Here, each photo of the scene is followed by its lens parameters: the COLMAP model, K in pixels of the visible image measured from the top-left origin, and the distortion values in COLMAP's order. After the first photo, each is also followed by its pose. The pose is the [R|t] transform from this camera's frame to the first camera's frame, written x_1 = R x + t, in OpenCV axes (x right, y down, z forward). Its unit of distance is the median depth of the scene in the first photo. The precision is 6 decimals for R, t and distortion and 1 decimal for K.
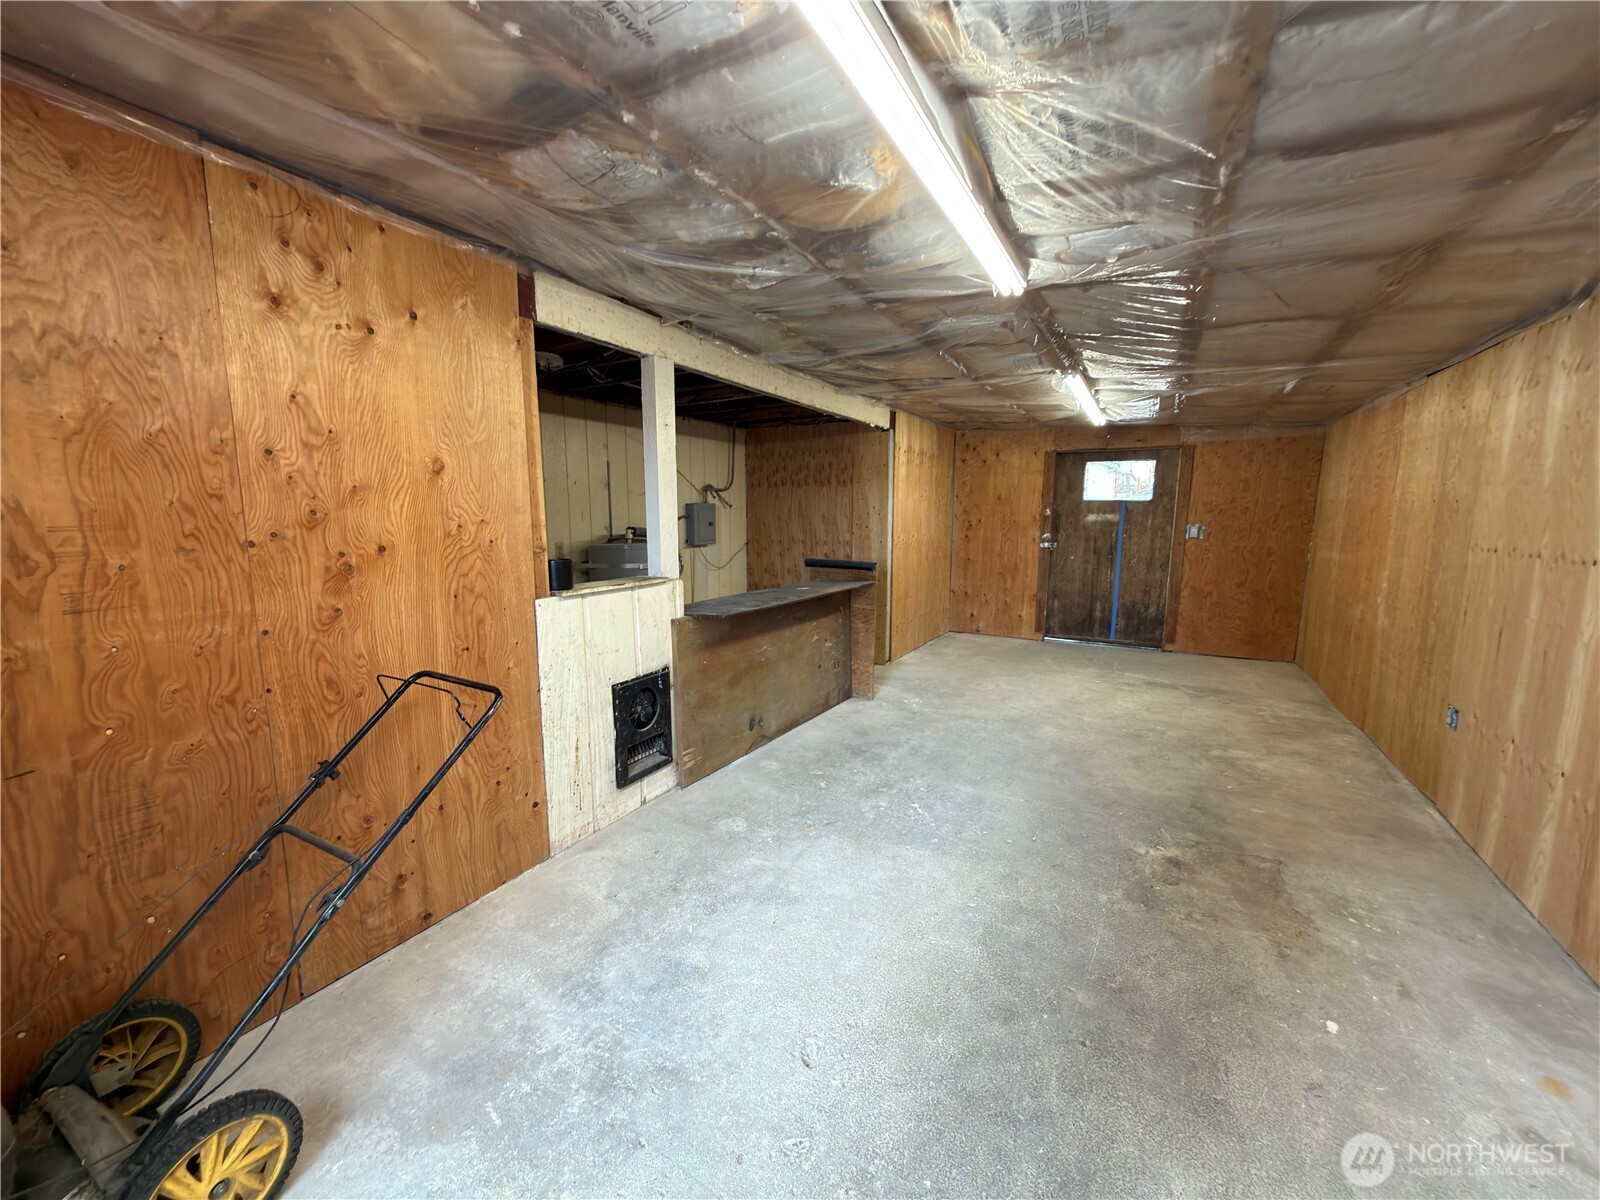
lens RADIAL K [[635.9, 0, 799.4], [0, 635.9, 602.1], [0, 0, 1]] dist [-0.001655, 0.000001]
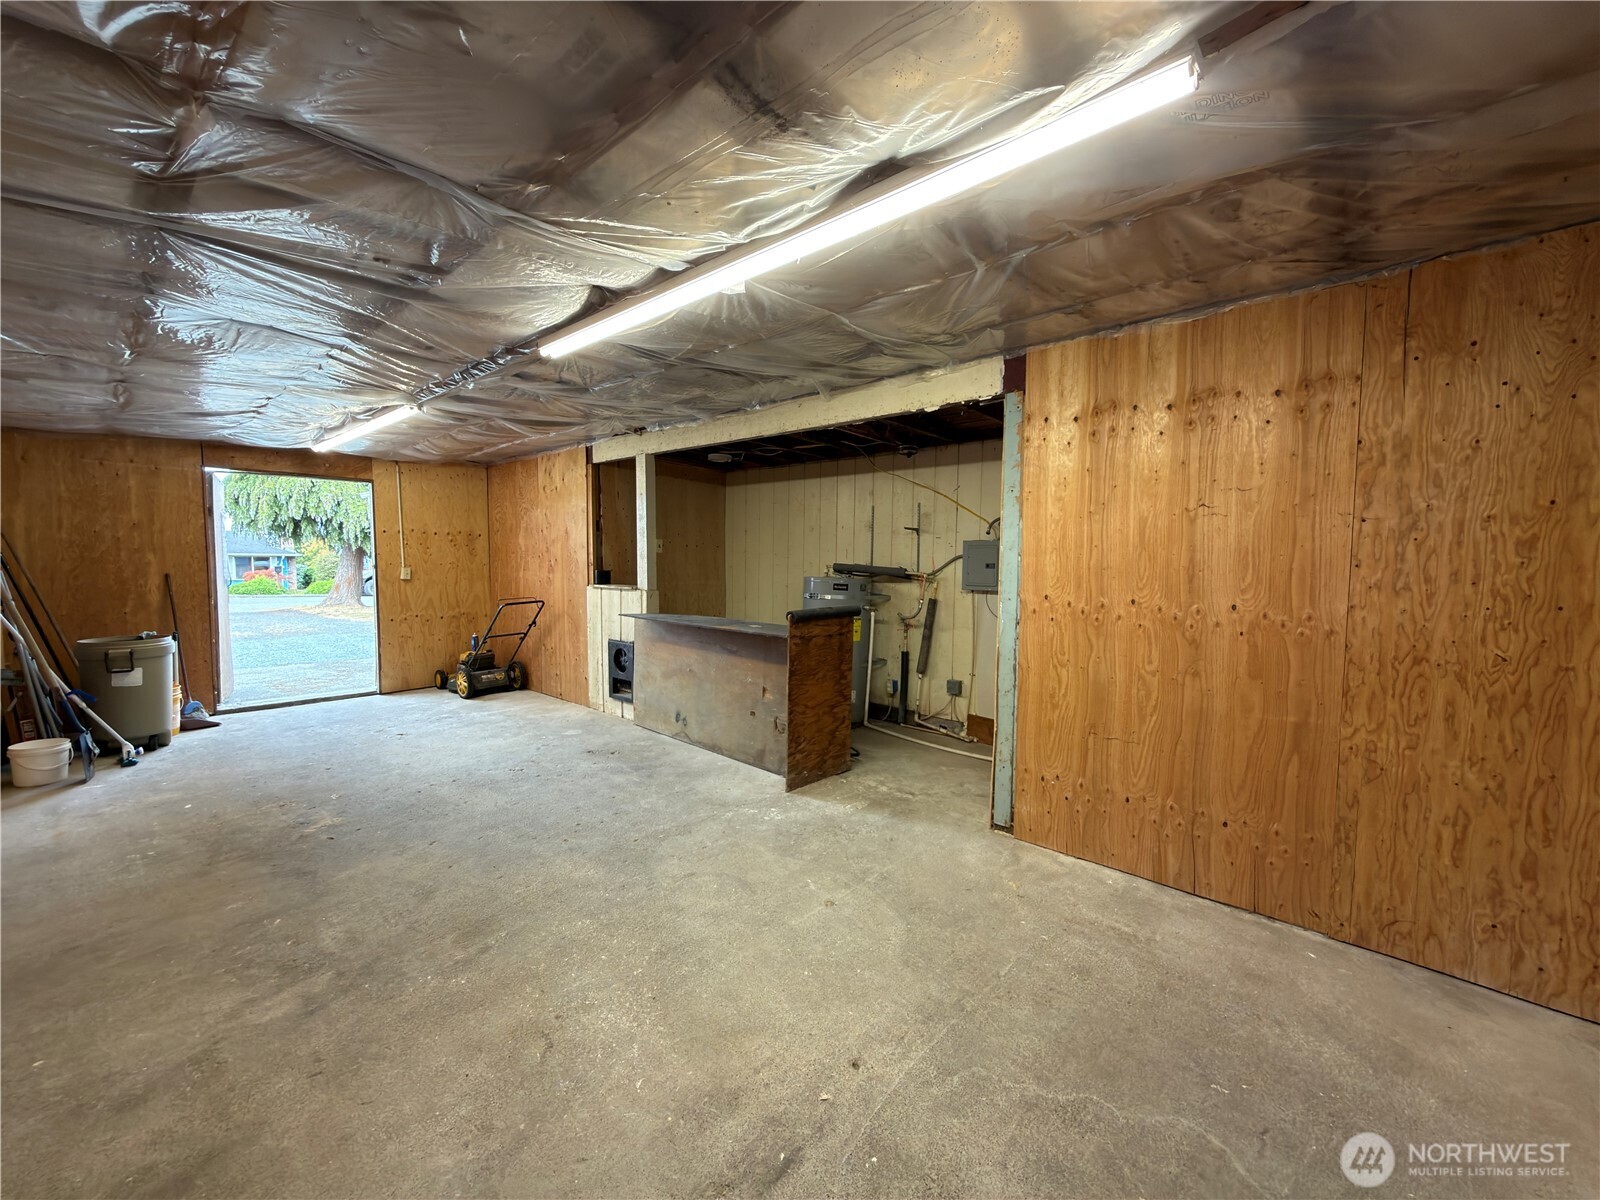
lens RADIAL K [[635.9, 0, 799.4], [0, 635.9, 602.1], [0, 0, 1]] dist [-0.001655, 0.000001]
pose [[-0.214886, 0.065742, -0.974424, 1.027085], [-0.149178, 0.983814, 0.099273, -0.179835], [0.965179, 0.166695, -0.201600, 1.386975]]
